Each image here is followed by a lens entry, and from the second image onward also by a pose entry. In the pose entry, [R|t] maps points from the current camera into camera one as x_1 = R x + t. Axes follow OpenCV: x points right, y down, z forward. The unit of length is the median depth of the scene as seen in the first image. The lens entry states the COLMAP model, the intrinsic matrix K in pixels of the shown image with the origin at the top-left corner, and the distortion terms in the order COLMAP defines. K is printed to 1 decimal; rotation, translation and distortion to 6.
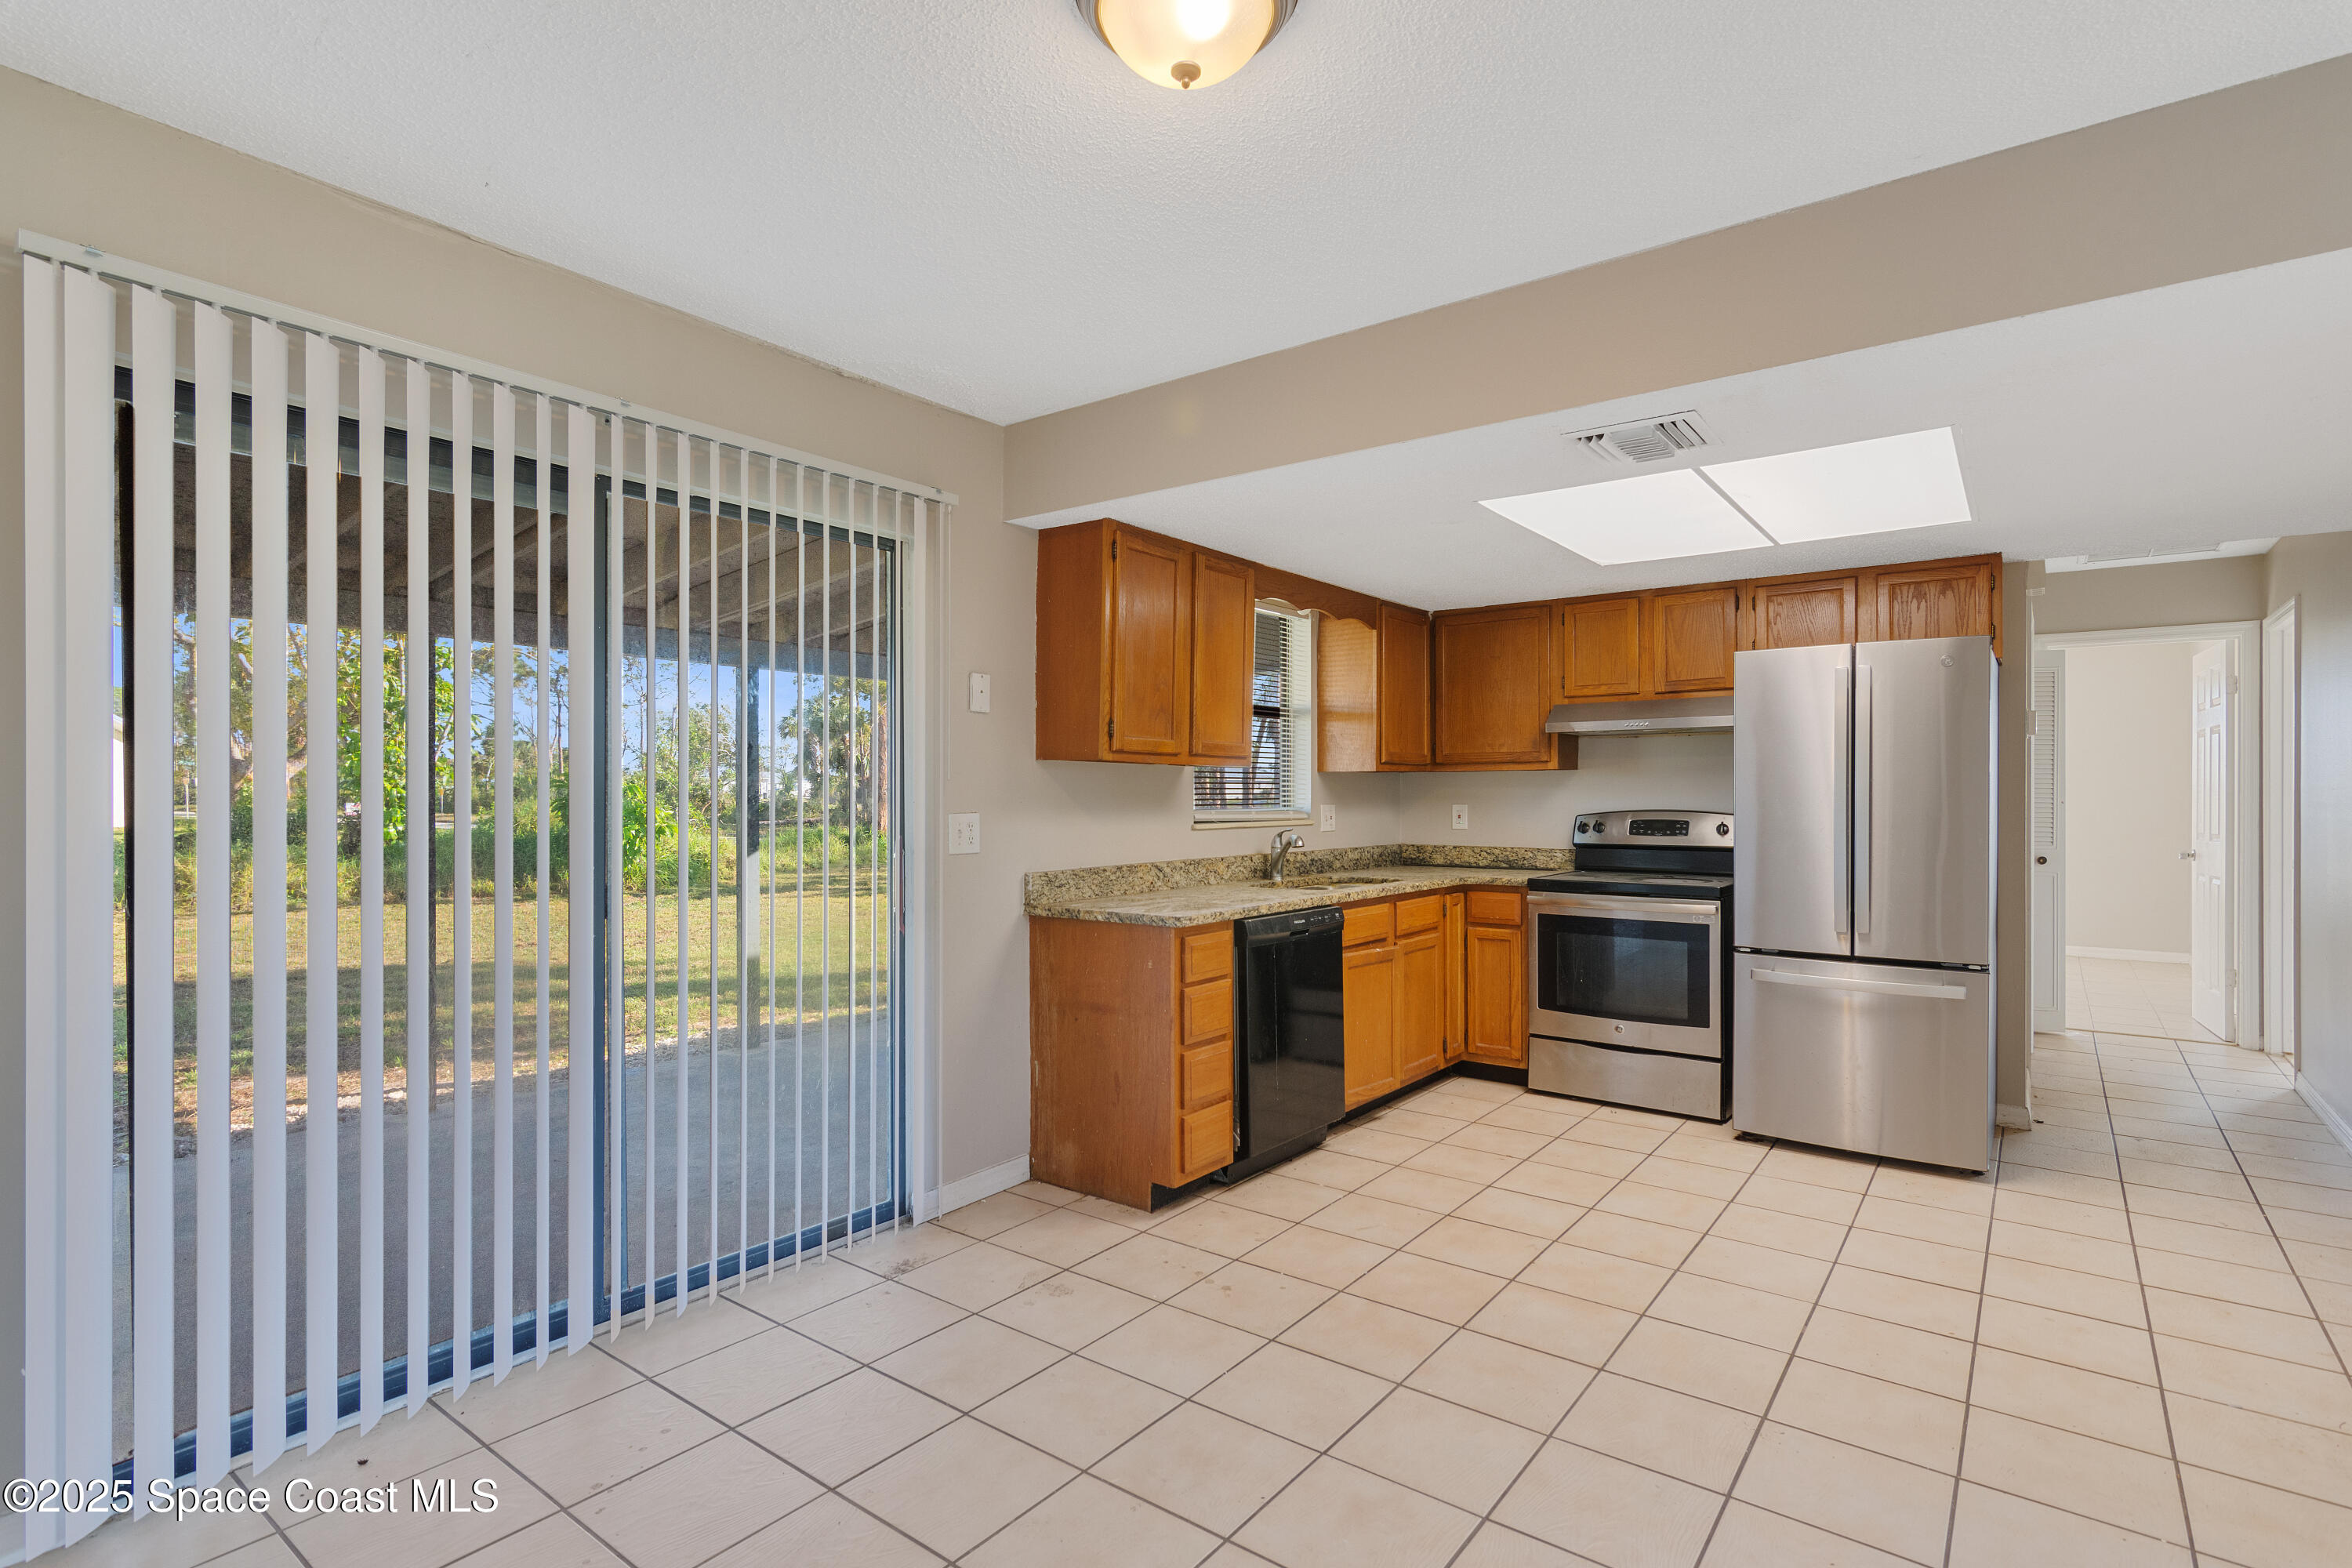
lens RADIAL K [[1145.6, 0, 1175.4], [0, 1145.6, 791.8], [0, 0, 1]] dist [-0.001584, 0.000687]
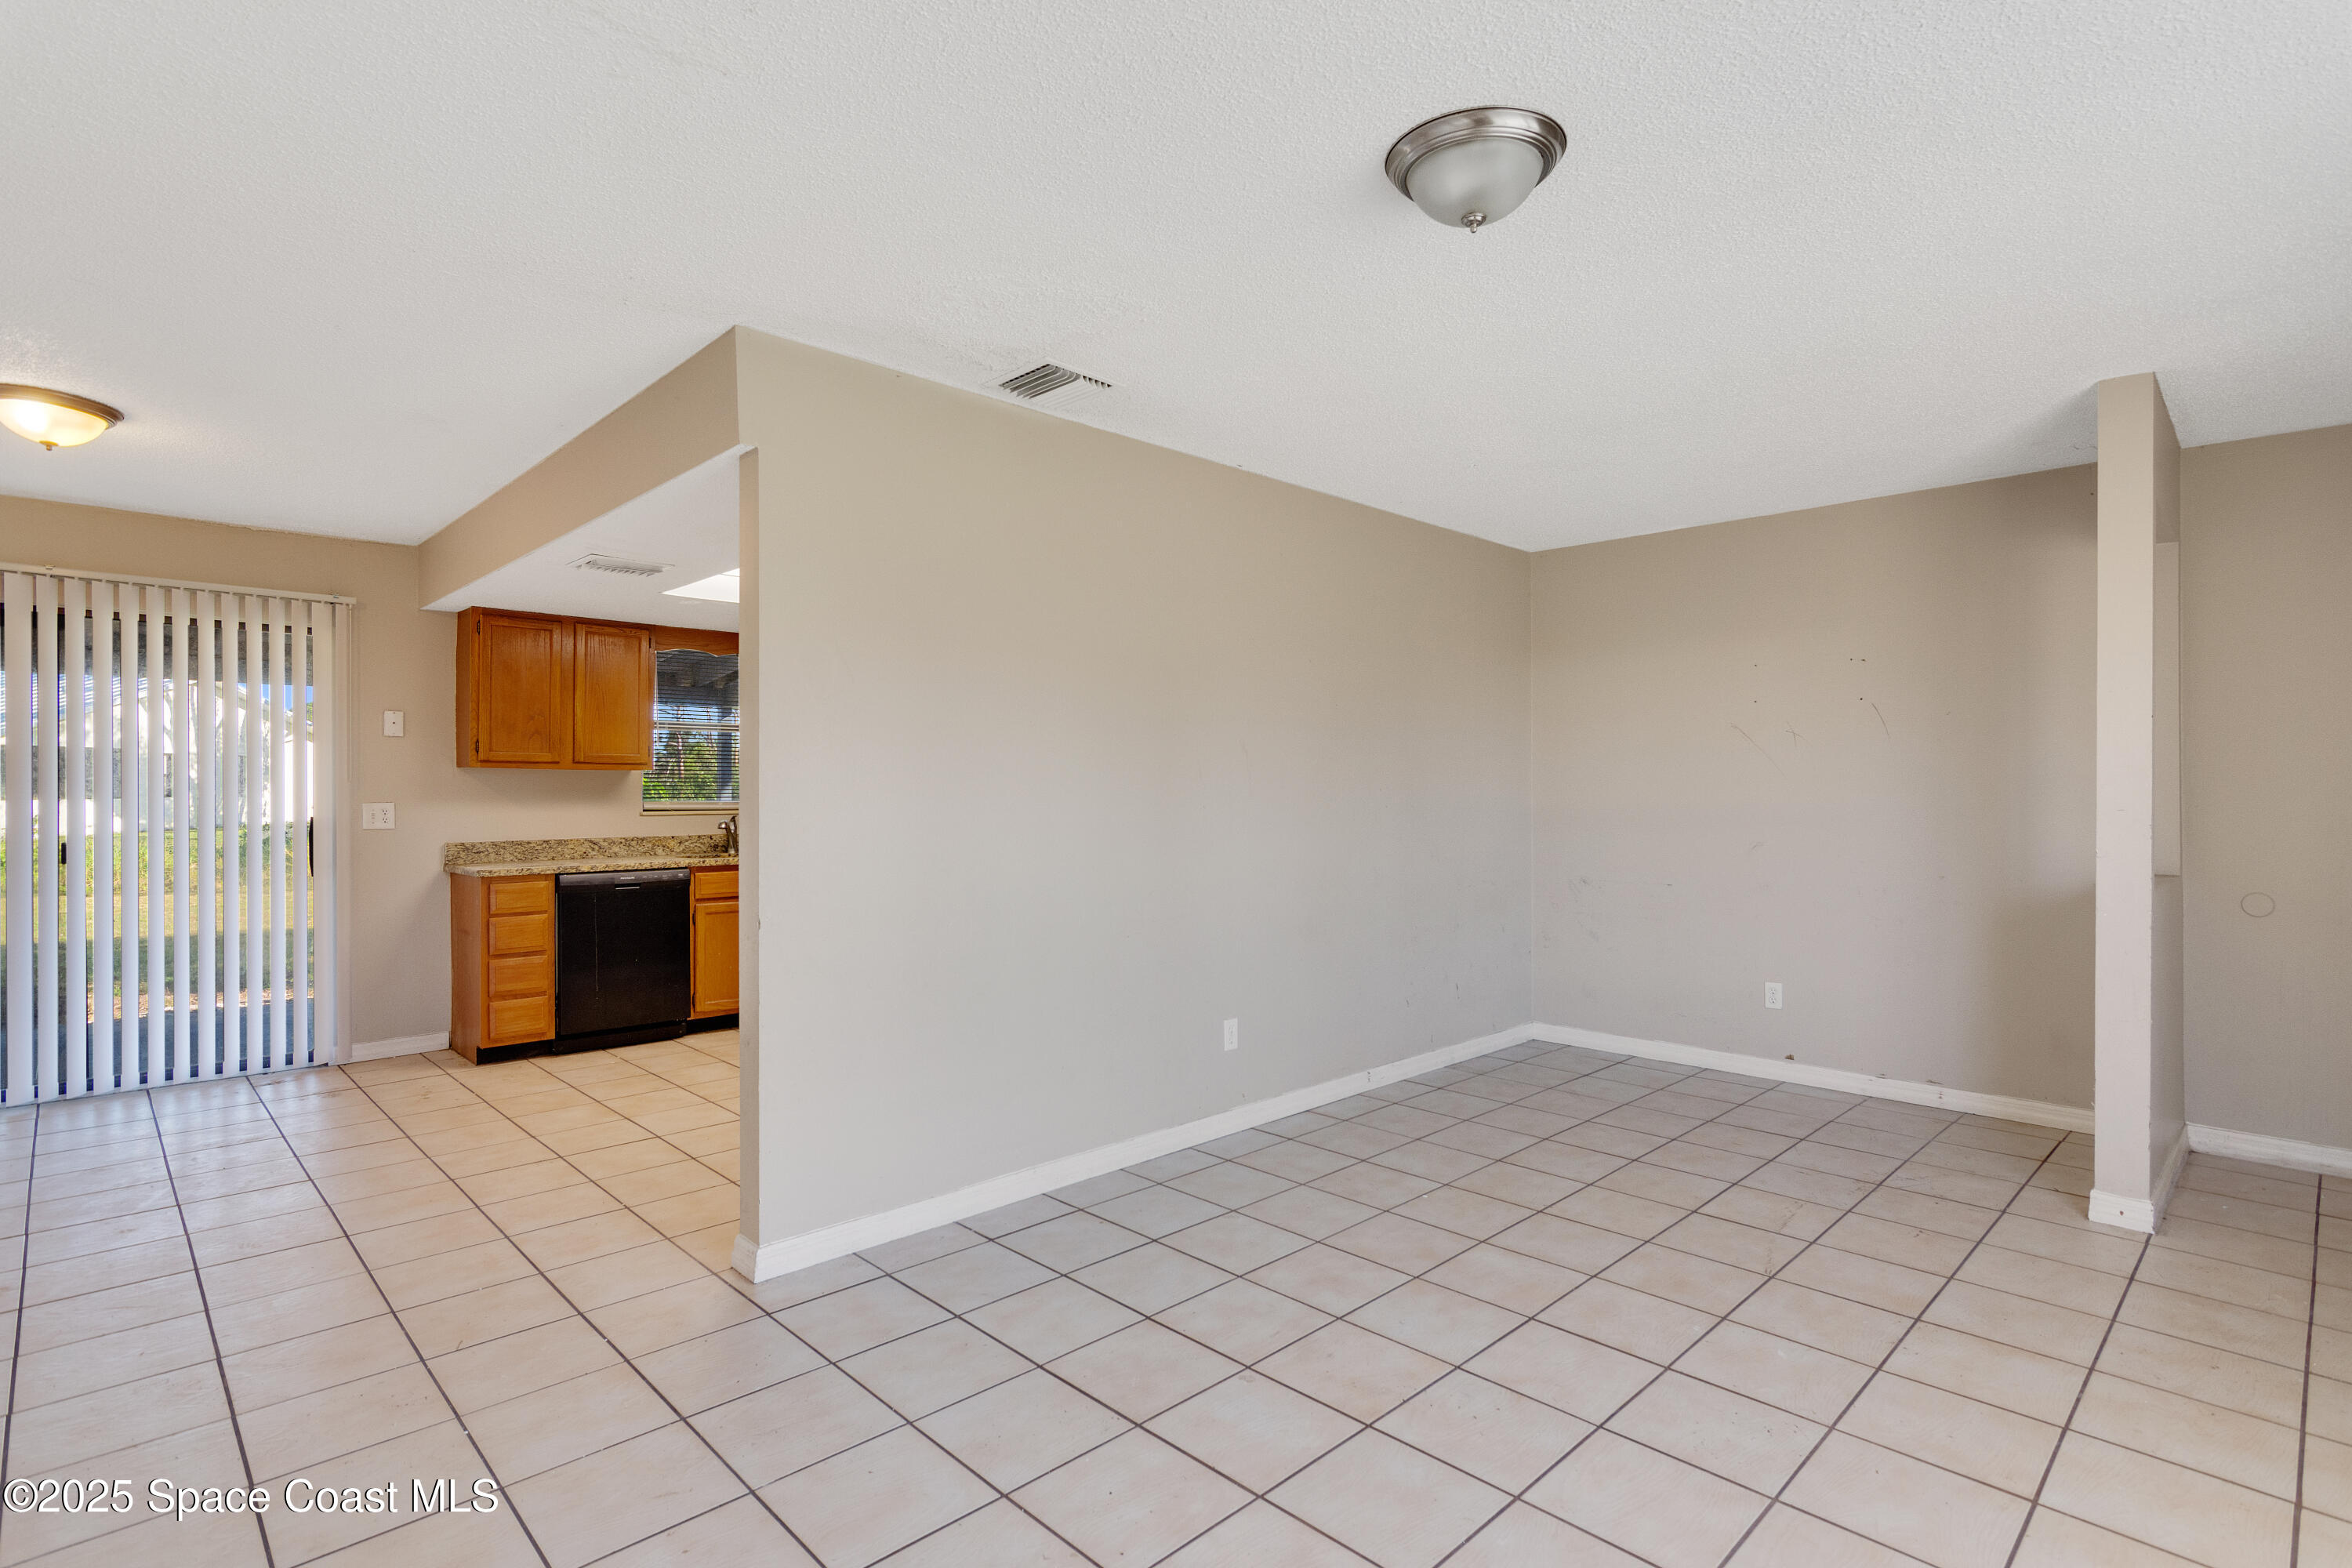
lens RADIAL K [[1145.6, 0, 1178.5], [0, 1145.6, 790.8], [0, 0, 1]] dist [-0.001584, 0.000687]
pose [[0.989350, -0.003666, -0.145512, 0.942762], [0.003699, 0.999993, -0.000044, 0.005850], [0.145512, -0.000494, 0.989356, -0.307877]]
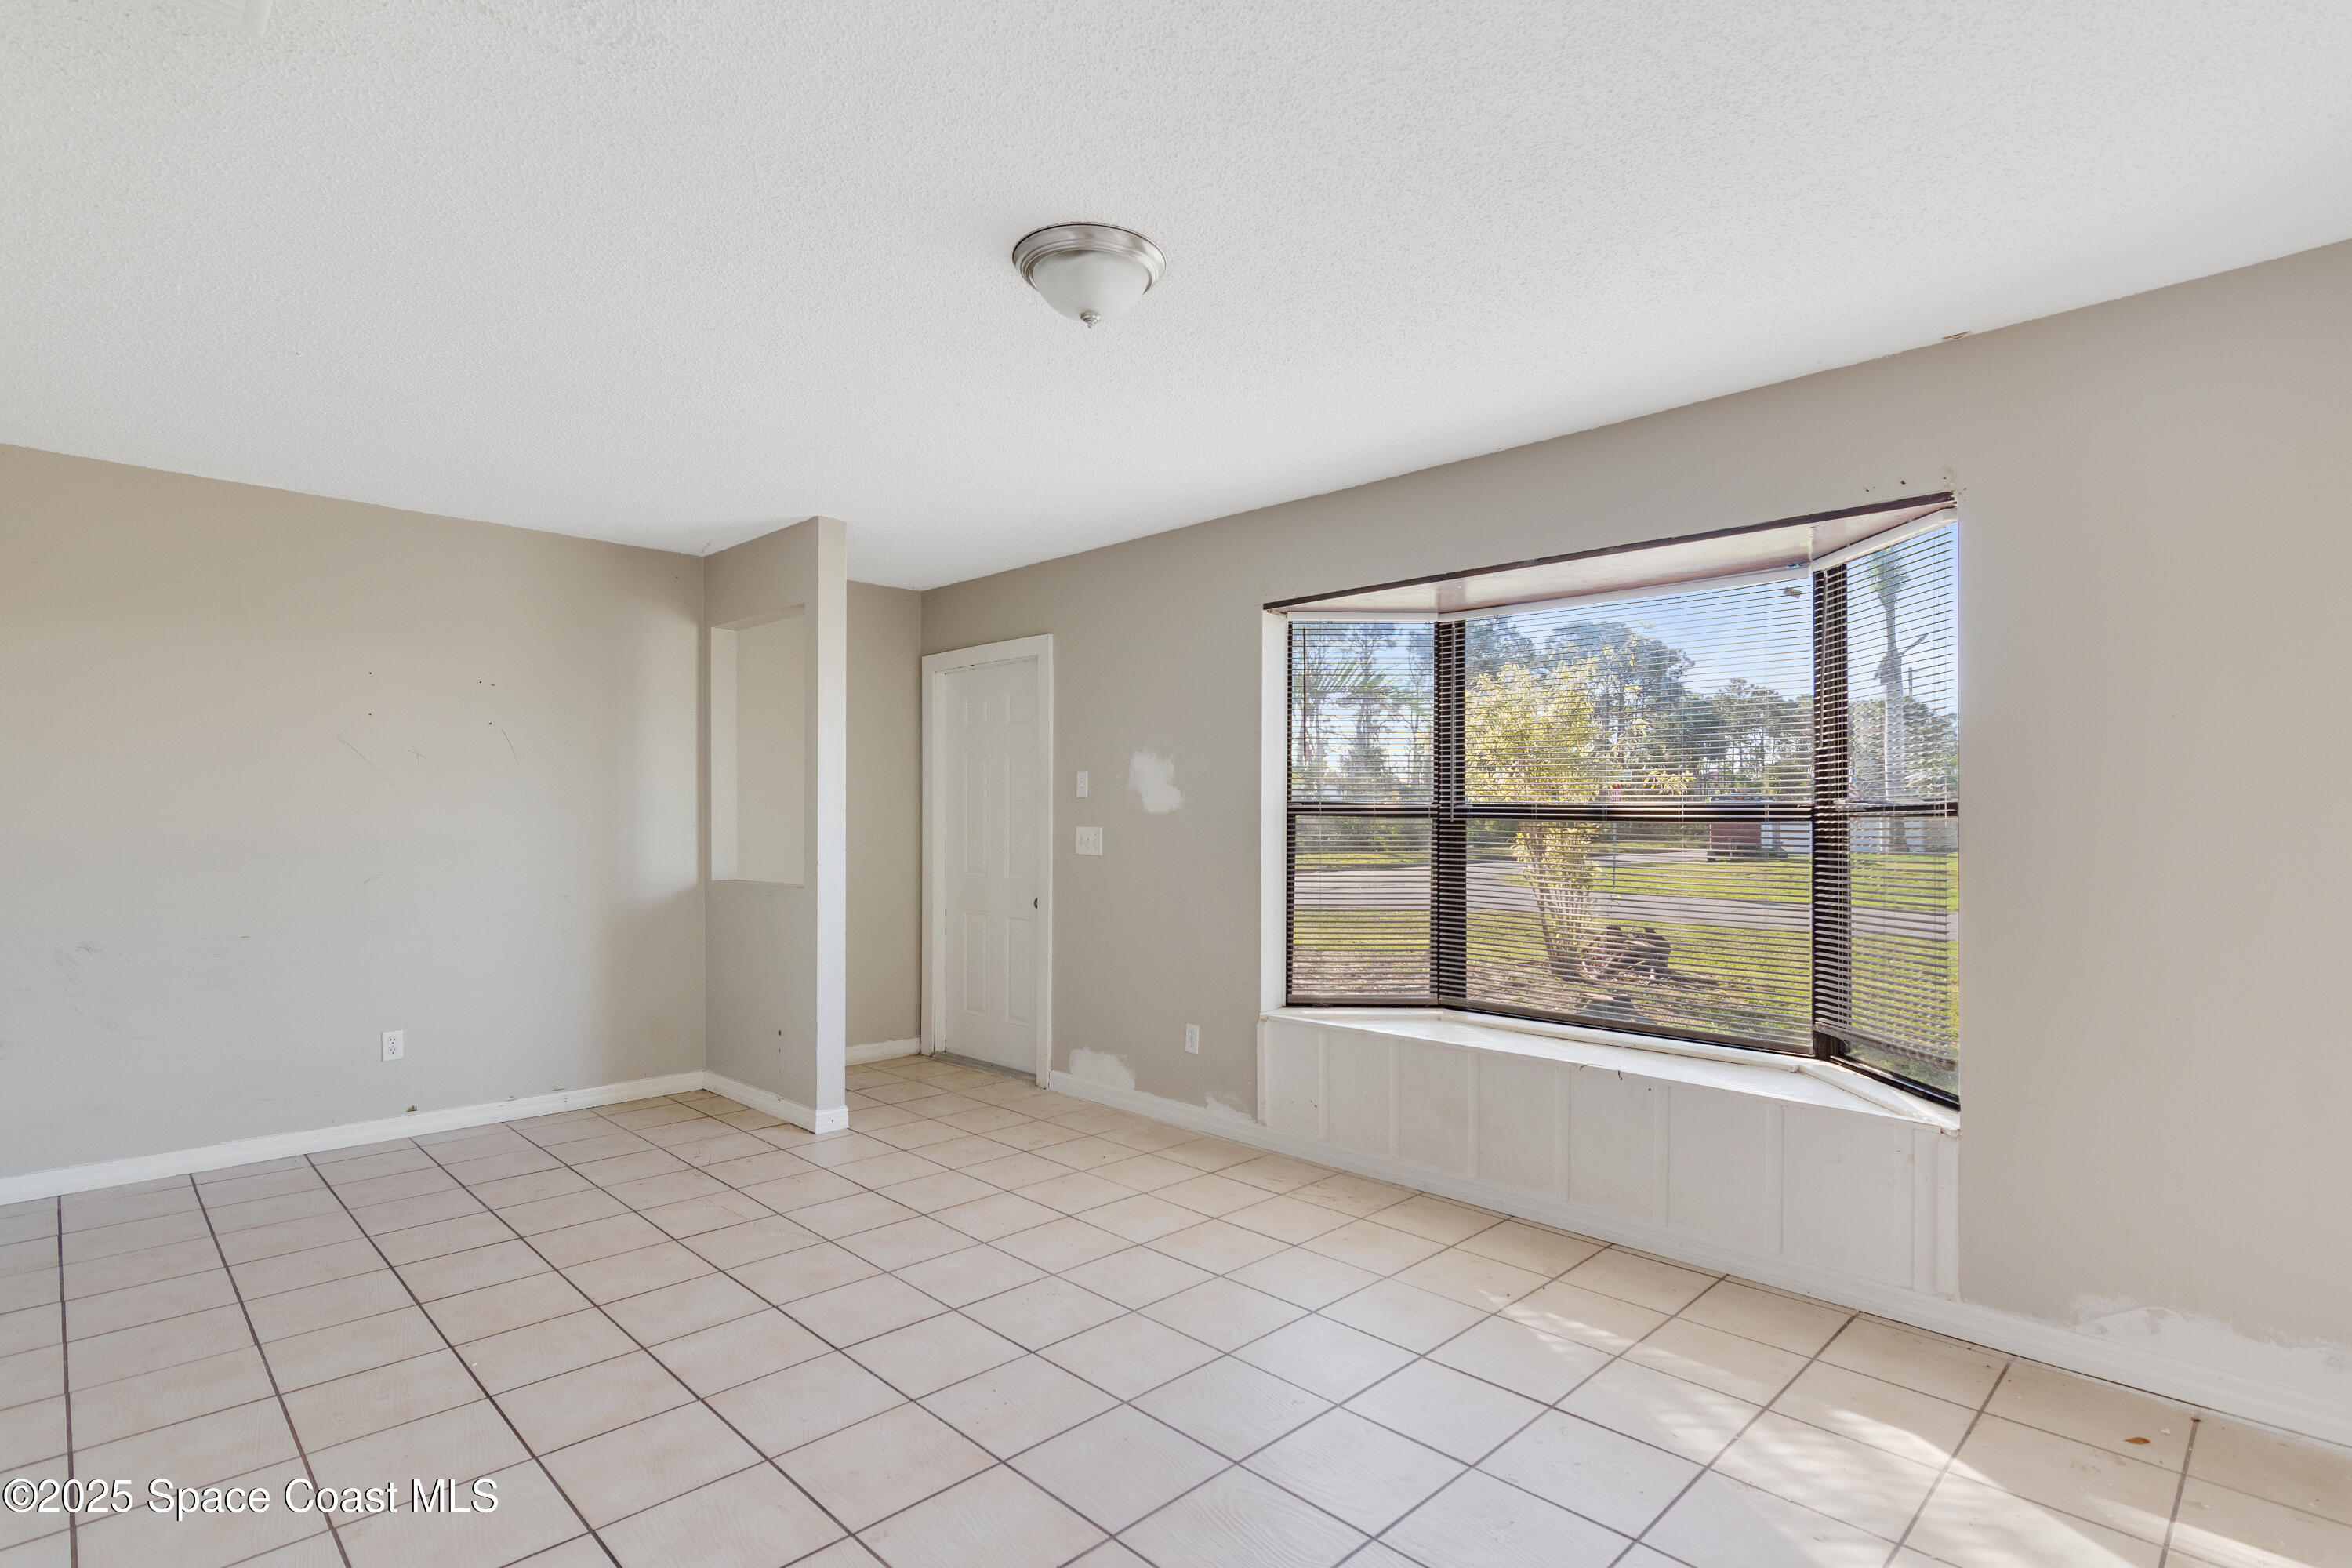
lens RADIAL K [[1145.6, 0, 1187.0], [0, 1145.6, 777.1], [0, 0, 1]] dist [-0.001584, 0.000687]
pose [[0.136407, 0.027173, 0.990280, -6.743566], [0.000474, 0.999622, -0.027495, -0.056758], [-0.990653, 0.004220, 0.136342, 5.460175]]
